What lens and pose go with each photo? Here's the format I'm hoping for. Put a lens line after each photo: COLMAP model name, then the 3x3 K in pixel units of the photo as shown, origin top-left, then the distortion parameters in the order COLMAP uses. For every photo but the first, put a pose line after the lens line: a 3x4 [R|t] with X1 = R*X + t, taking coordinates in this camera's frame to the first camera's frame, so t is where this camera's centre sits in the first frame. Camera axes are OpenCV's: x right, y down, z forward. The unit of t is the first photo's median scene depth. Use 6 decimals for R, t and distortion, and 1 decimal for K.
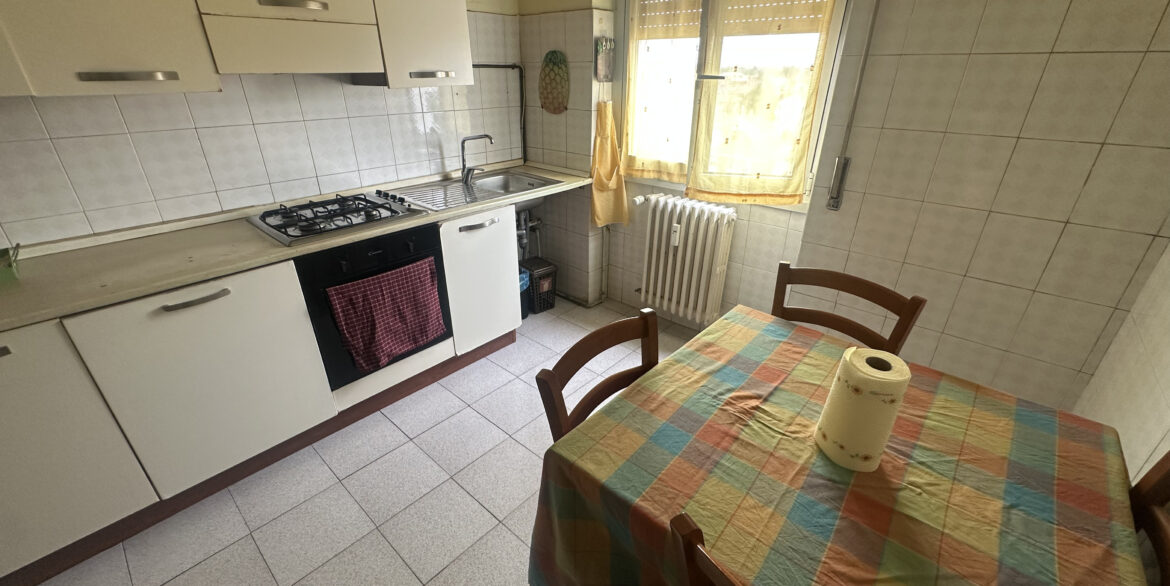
lens RADIAL K [[467.3, 0, 585.8], [0, 467.3, 295.4], [0, 0, 1]] dist [-0.004806, 0.001201]
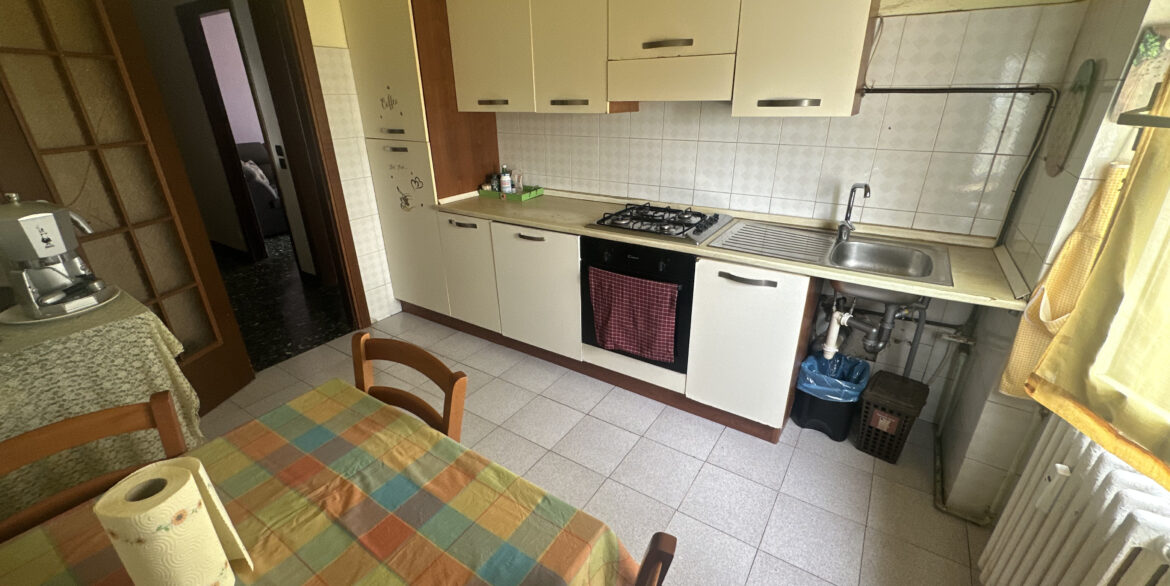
lens RADIAL K [[467.3, 0, 586.8], [0, 467.3, 298.7], [0, 0, 1]] dist [-0.004806, 0.001201]
pose [[0.141897, 0.390557, -0.909577, 0.557397], [-0.423724, 0.854400, 0.300763, -0.277529], [0.894608, 0.342732, 0.286726, 0.569224]]
